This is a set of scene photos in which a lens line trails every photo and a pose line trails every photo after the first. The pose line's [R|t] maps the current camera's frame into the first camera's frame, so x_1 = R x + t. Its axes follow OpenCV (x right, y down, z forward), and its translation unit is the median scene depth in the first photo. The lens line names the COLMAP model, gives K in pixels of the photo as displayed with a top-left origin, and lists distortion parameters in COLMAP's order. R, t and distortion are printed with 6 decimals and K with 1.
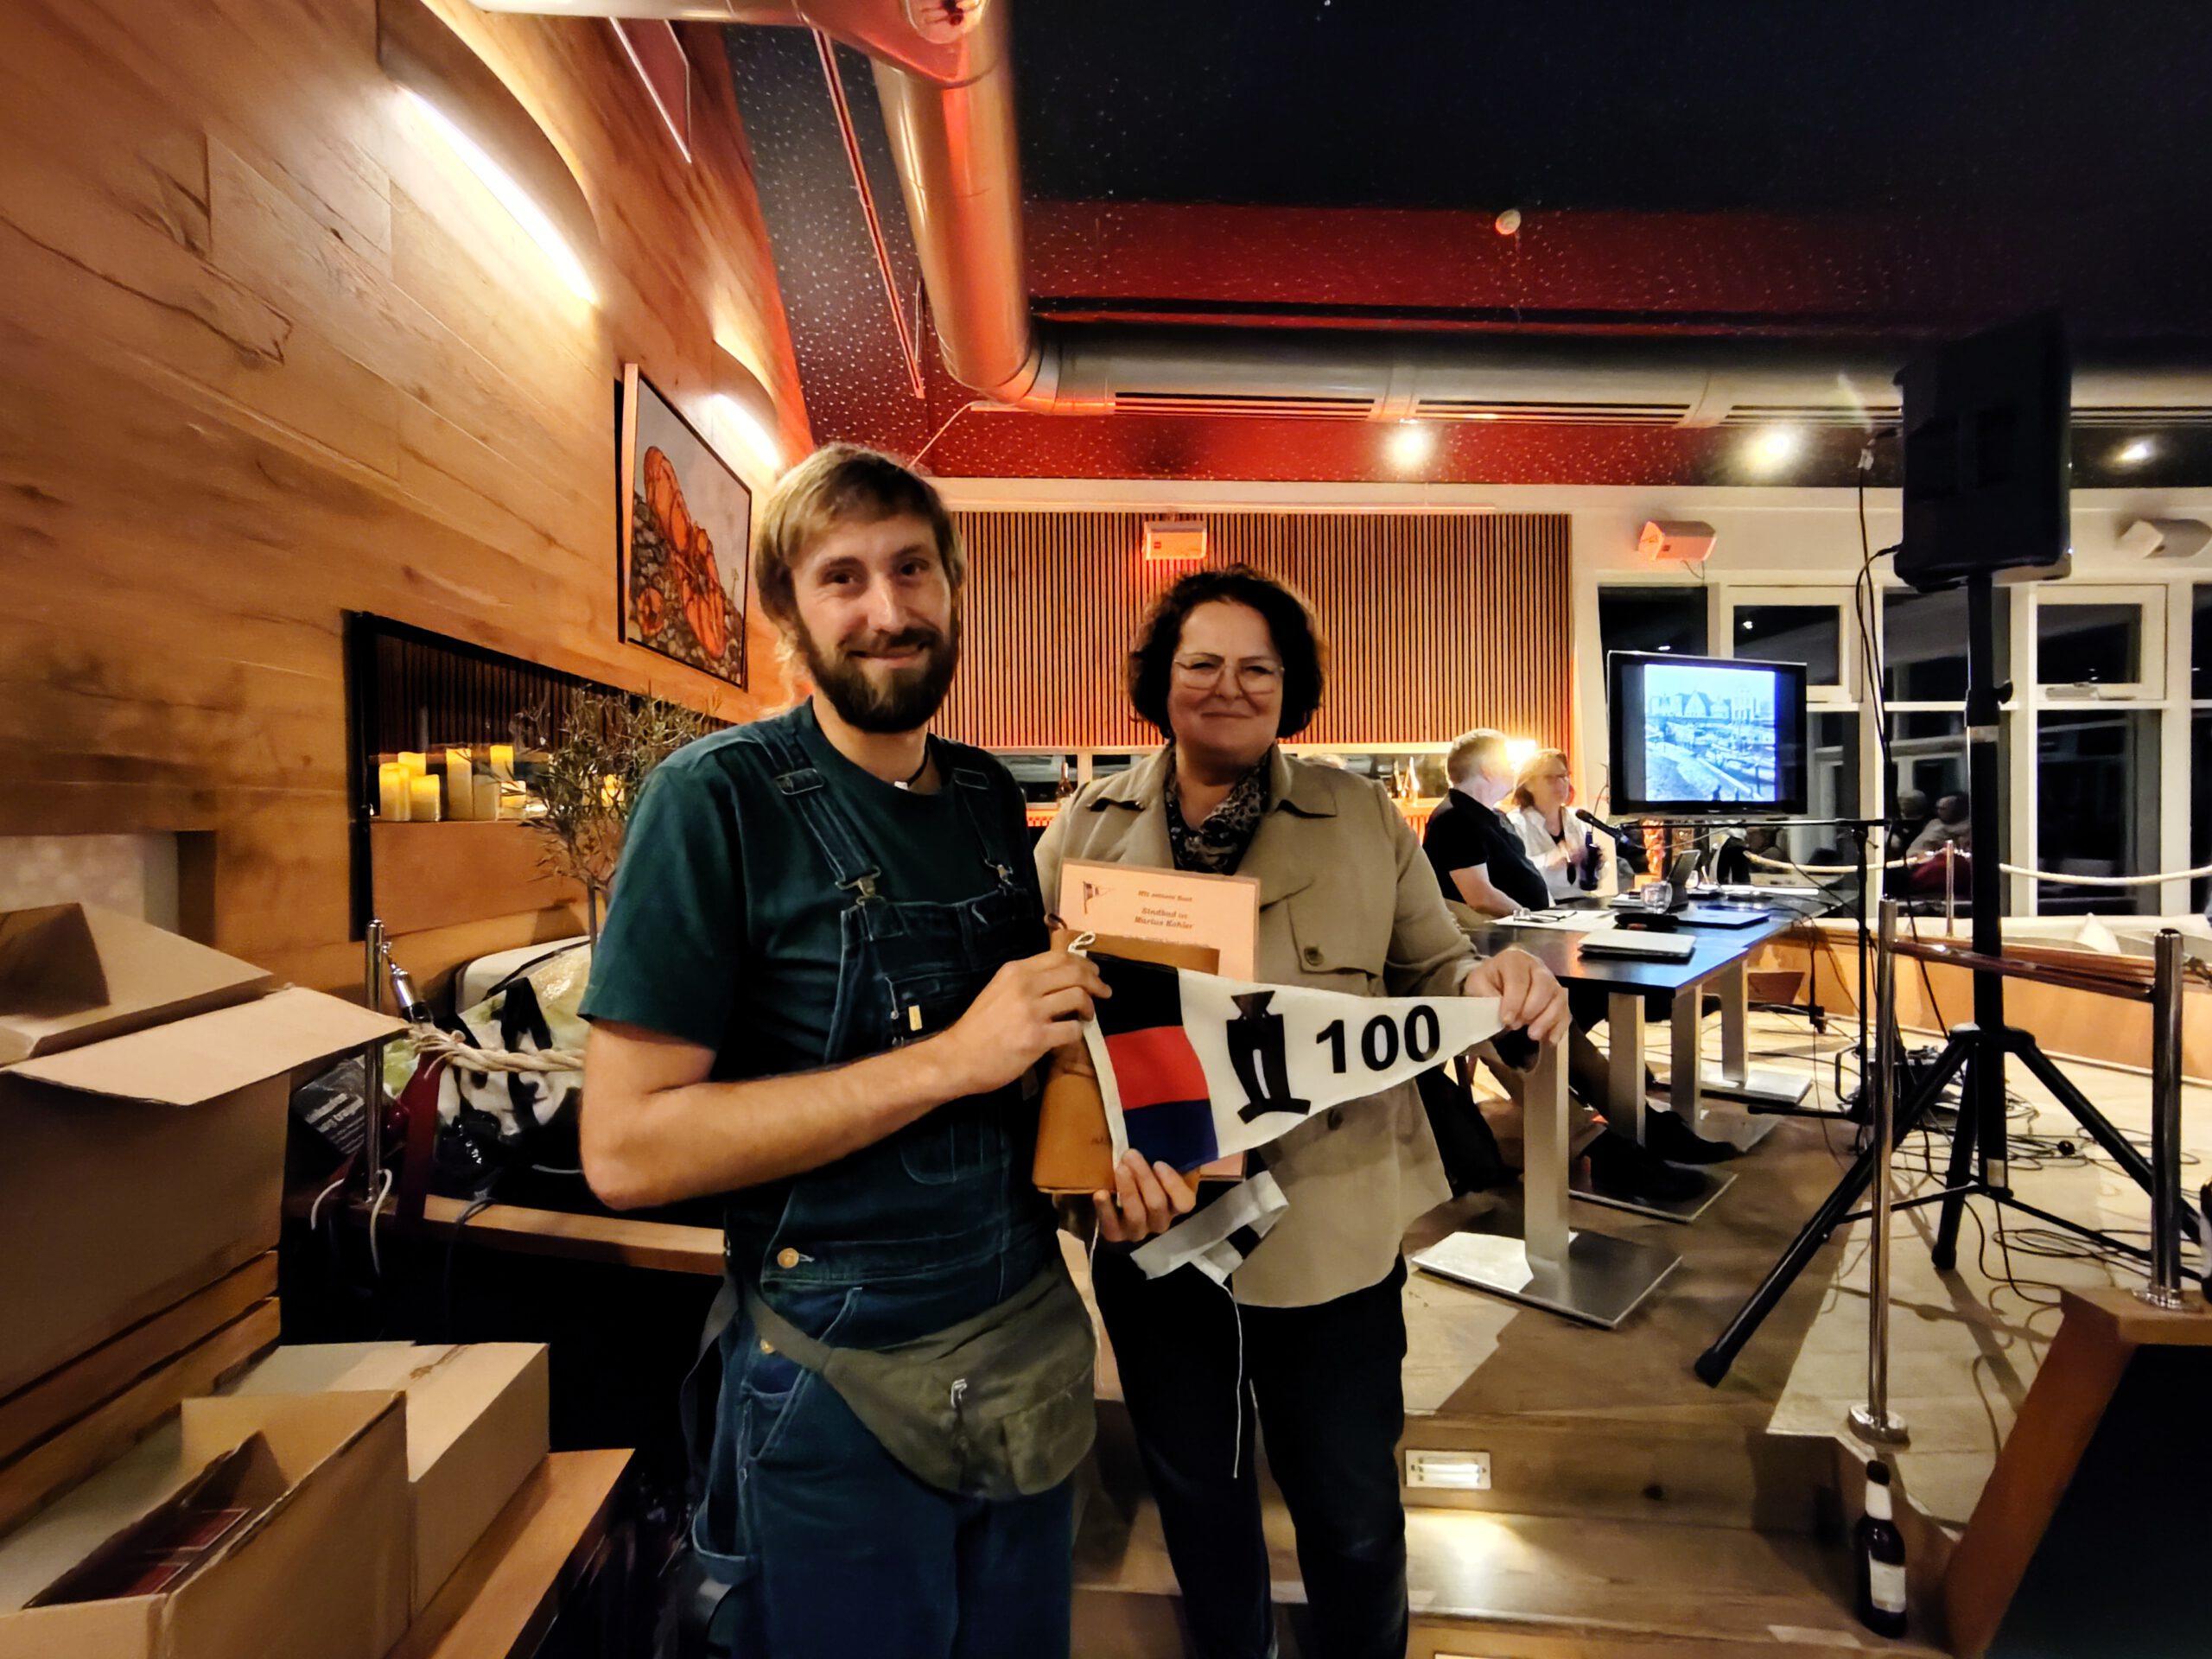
lens RADIAL K [[1056.3, 0, 1108.2], [0, 1056.3, 828.5], [0, 0, 1]] dist [0.002400, 0.008221]
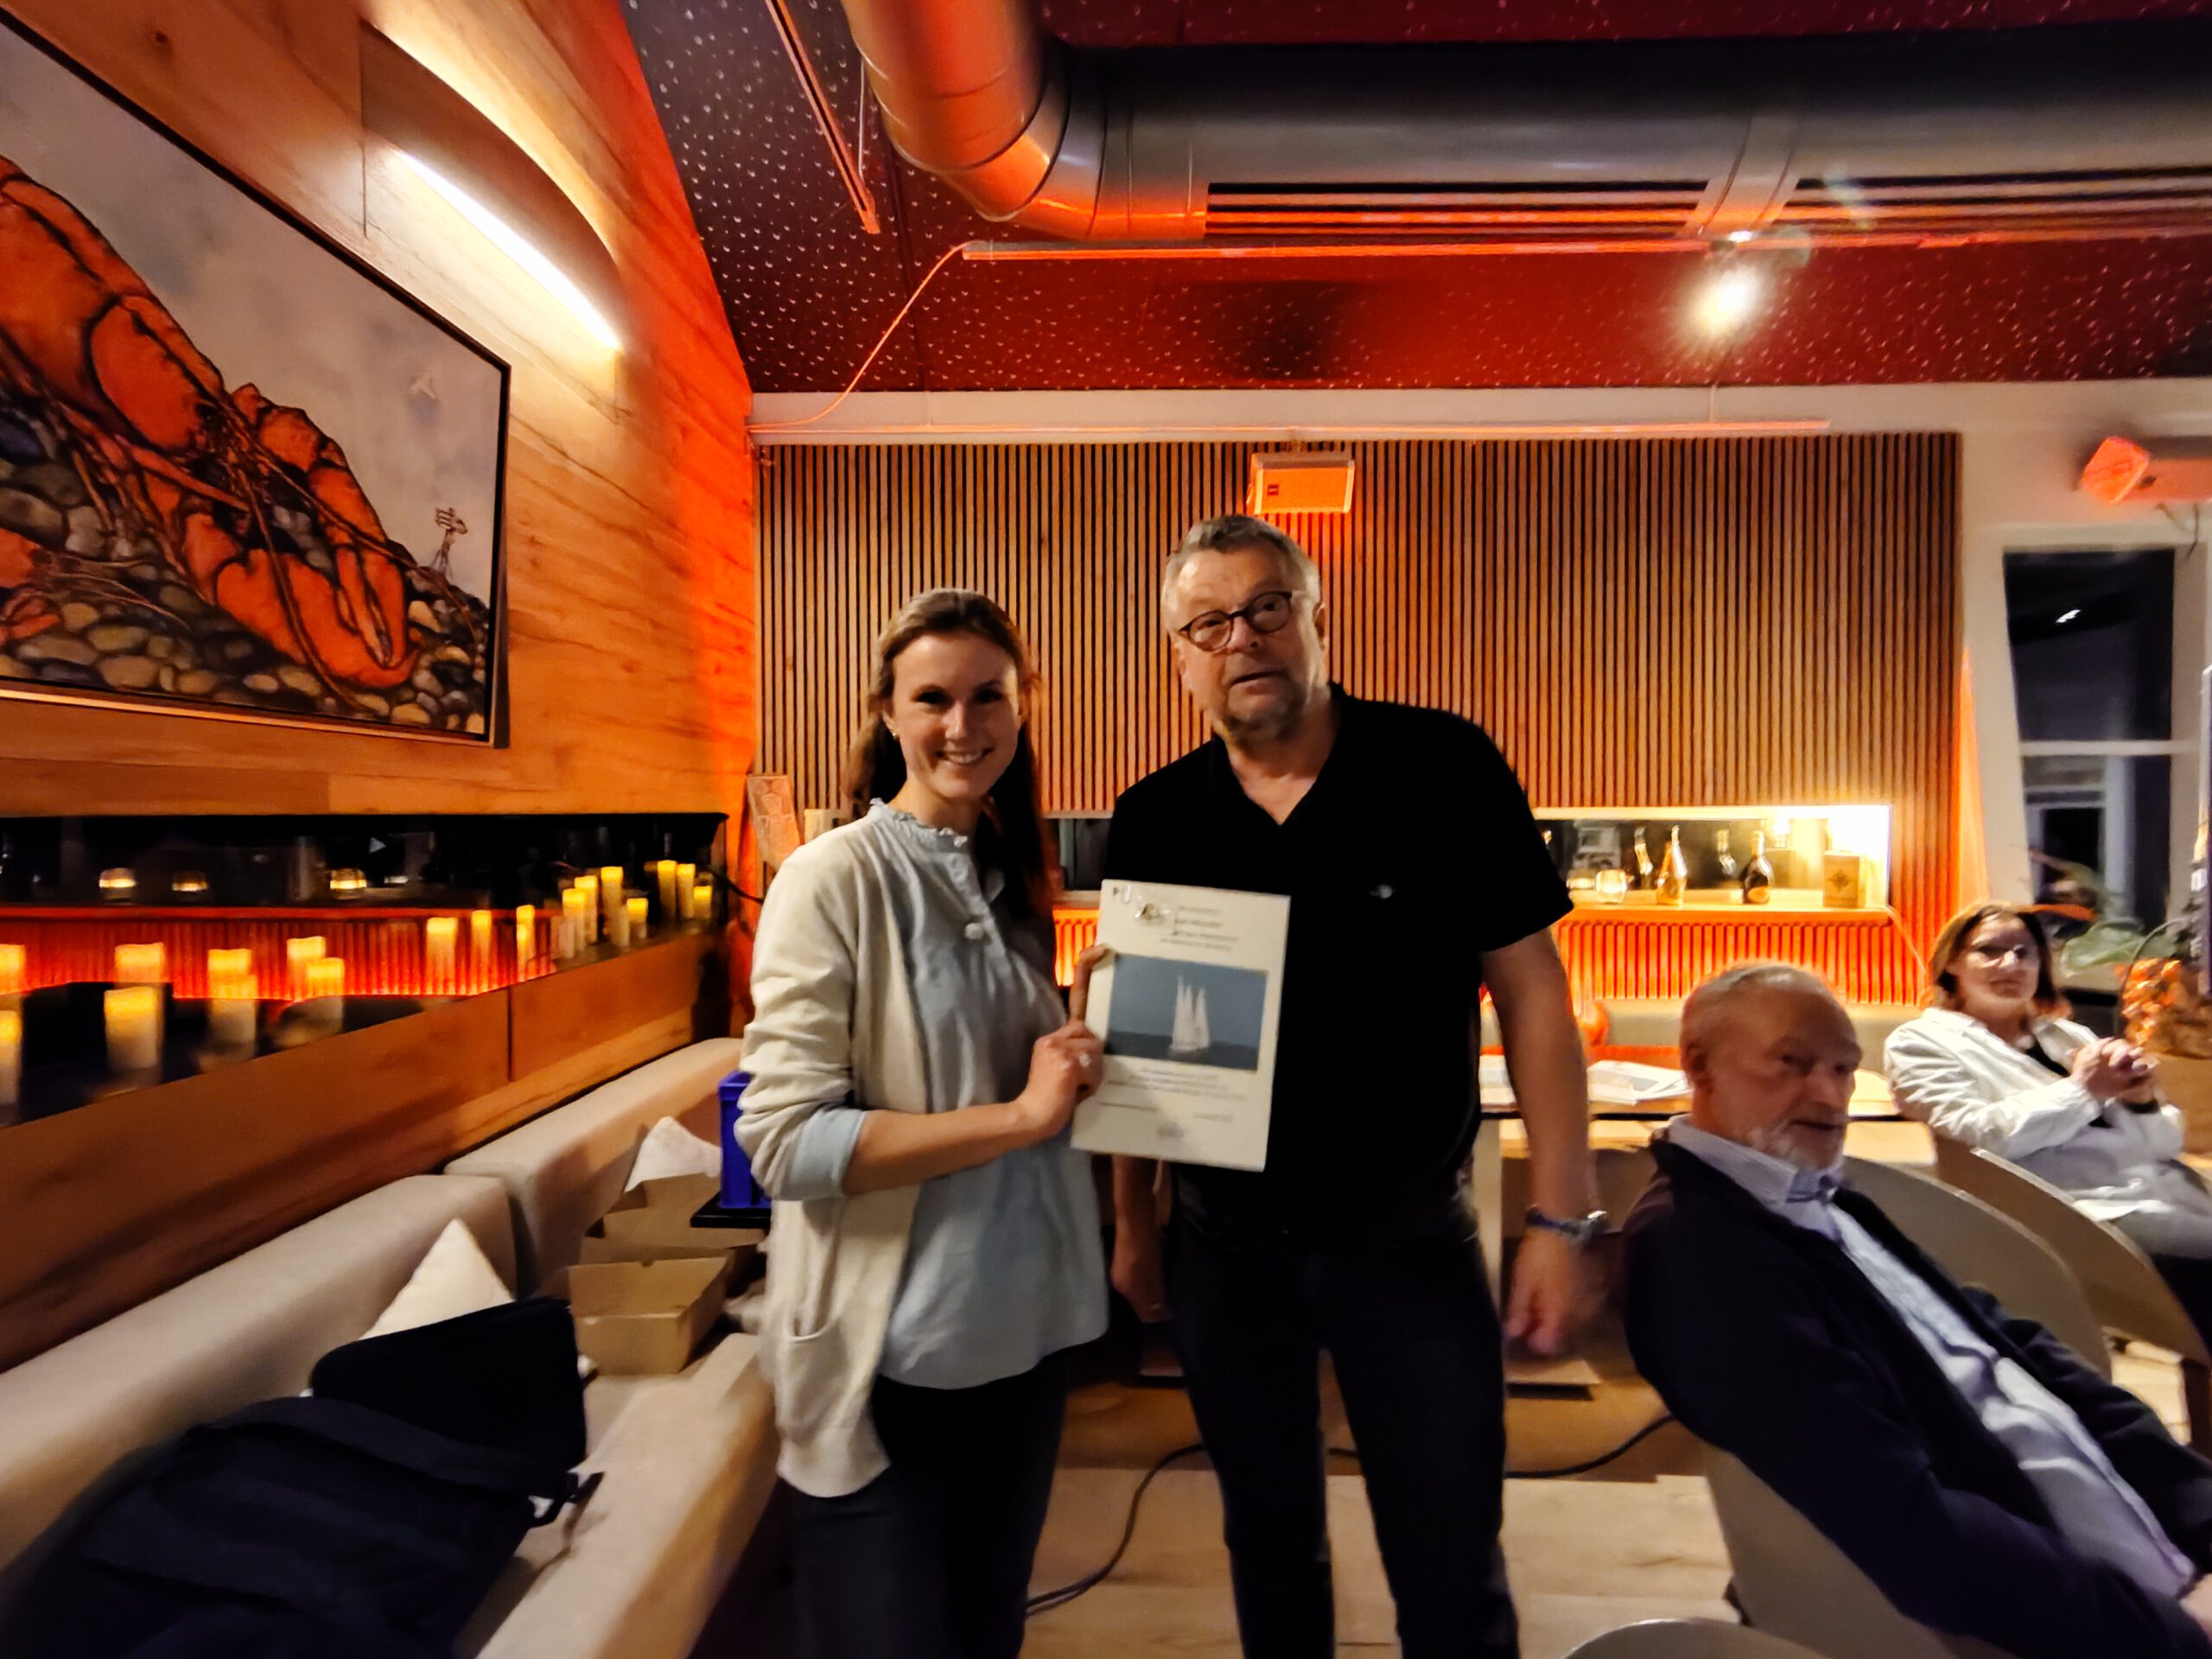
lens RADIAL K [[1056.3, 0, 1109.1], [0, 1056.3, 832.6], [0, 0, 1]] dist [0.002400, 0.008221]
pose [[0.996436, 0.011485, -0.083568, 0.005979], [-0.011049, 0.999923, 0.005672, -0.083309], [0.083627, -0.004728, 0.996486, 0.445476]]
